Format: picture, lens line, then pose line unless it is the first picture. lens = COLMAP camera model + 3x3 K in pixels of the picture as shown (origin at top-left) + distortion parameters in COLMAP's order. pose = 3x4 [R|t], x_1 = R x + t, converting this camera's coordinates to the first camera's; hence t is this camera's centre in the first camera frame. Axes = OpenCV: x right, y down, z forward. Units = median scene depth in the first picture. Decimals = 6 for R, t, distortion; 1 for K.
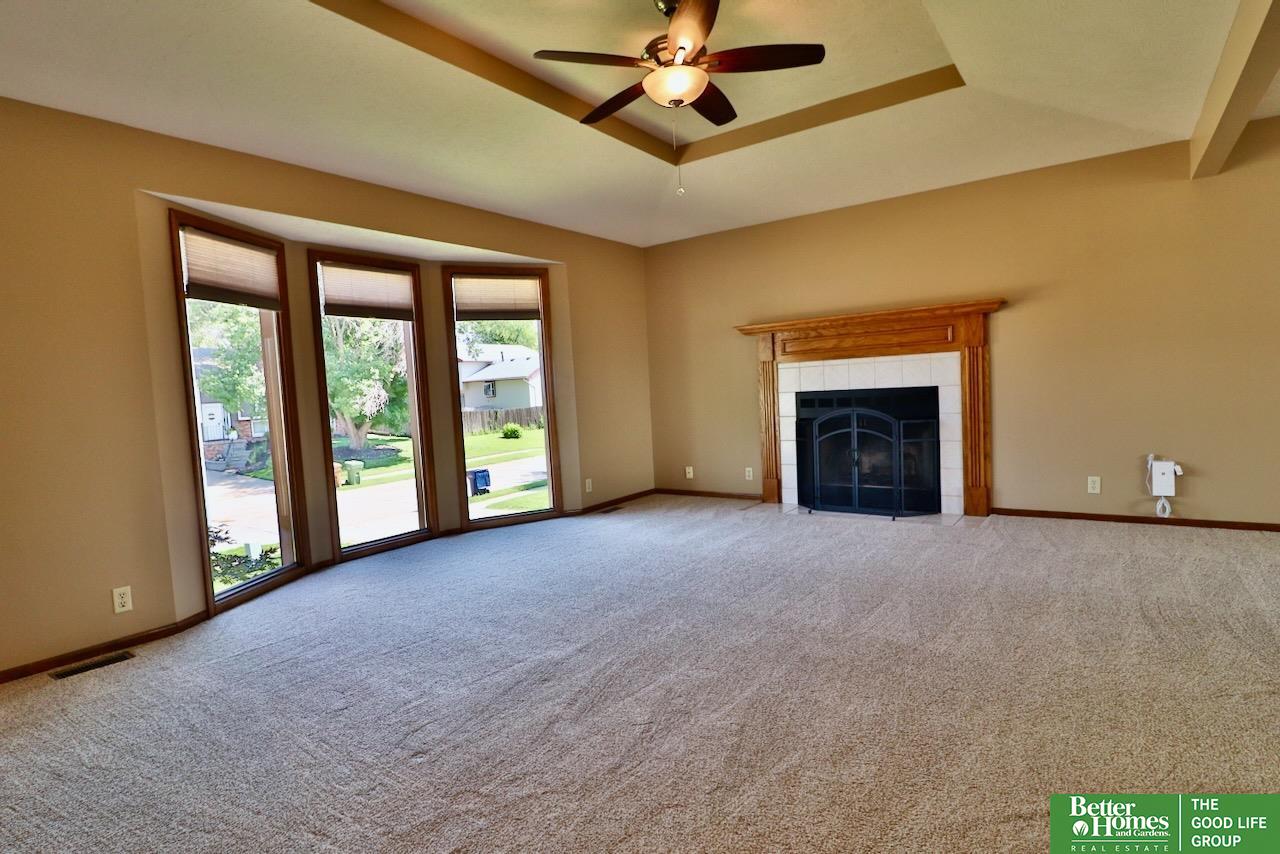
lens RADIAL K [[663.9, 0, 631.2], [0, 663.9, 427.0], [0, 0, 1]] dist [0.001385, -0.015287]
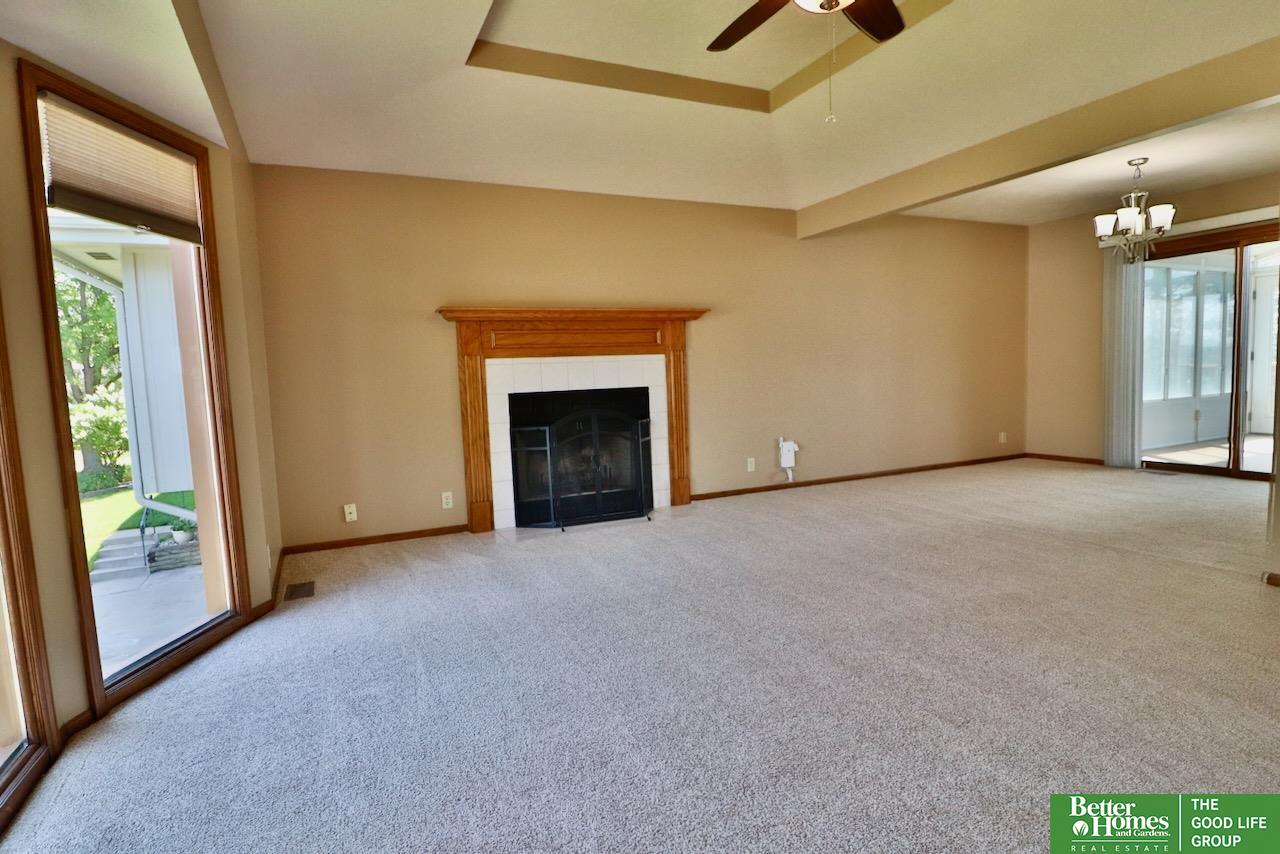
lens RADIAL K [[663.9, 0, 631.2], [0, 663.9, 427.0], [0, 0, 1]] dist [0.001385, -0.015287]
pose [[0.481171, -0.033522, 0.875986, -0.470831], [0.066643, 0.997776, 0.001577, -0.001893], [-0.874090, 0.057619, 0.482335, 0.525999]]
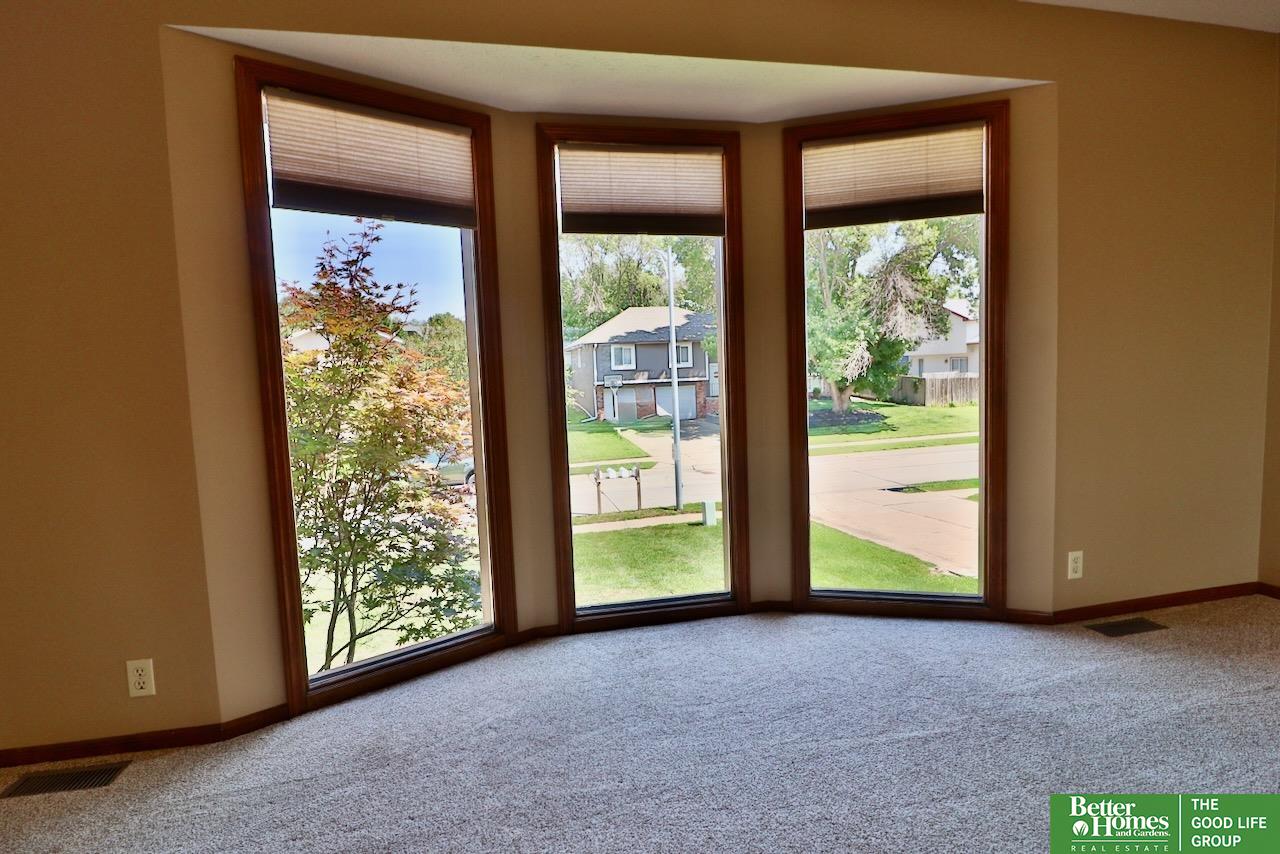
lens RADIAL K [[663.9, 0, 631.2], [0, 663.9, 427.0], [0, 0, 1]] dist [0.001385, -0.015287]
pose [[0.748247, 0.082581, -0.658261, 0.001616], [-0.044501, 0.996235, 0.074395, -0.034818], [0.661926, -0.026373, 0.749105, 0.517232]]
